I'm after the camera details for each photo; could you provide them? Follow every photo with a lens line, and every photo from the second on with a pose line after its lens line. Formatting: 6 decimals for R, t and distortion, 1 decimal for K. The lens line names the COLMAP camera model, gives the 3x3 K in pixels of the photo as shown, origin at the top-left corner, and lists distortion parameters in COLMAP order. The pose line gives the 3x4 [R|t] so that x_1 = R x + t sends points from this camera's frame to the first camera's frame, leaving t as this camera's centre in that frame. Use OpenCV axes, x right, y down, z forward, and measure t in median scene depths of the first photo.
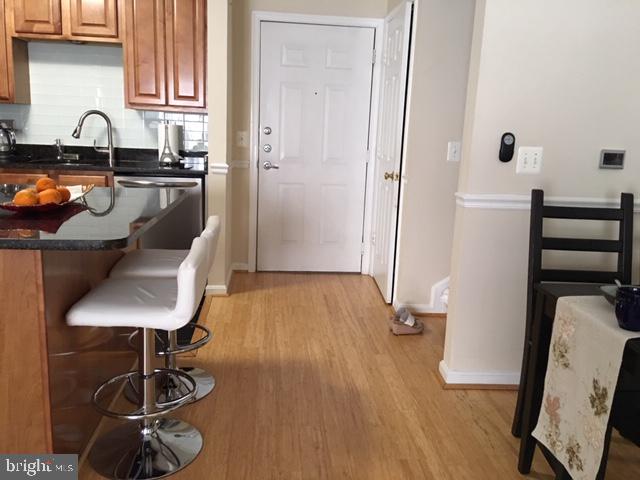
lens RADIAL K [[526.5, 0, 317.5], [0, 526.5, 245.2], [0, 0, 1]] dist [0.036994, -0.055383]
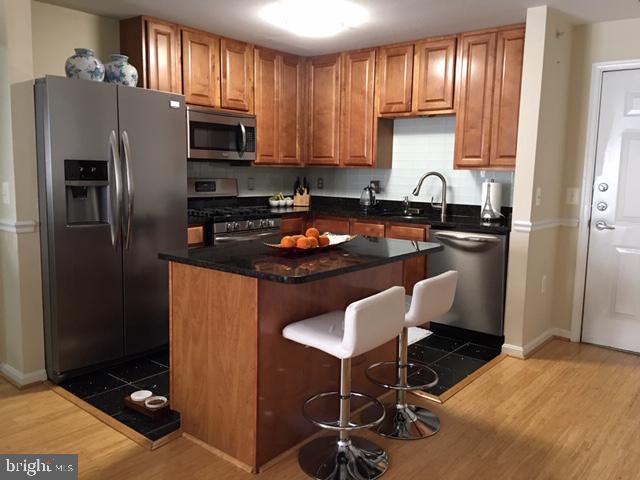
lens RADIAL K [[526.5, 0, 315.3], [0, 526.5, 233.5], [0, 0, 1]] dist [0.036994, -0.055383]
pose [[0.711414, 0.053751, -0.700714, 0.220202], [-0.138124, 0.988318, -0.064421, -0.014235], [0.689066, 0.142615, 0.710528, 0.031815]]
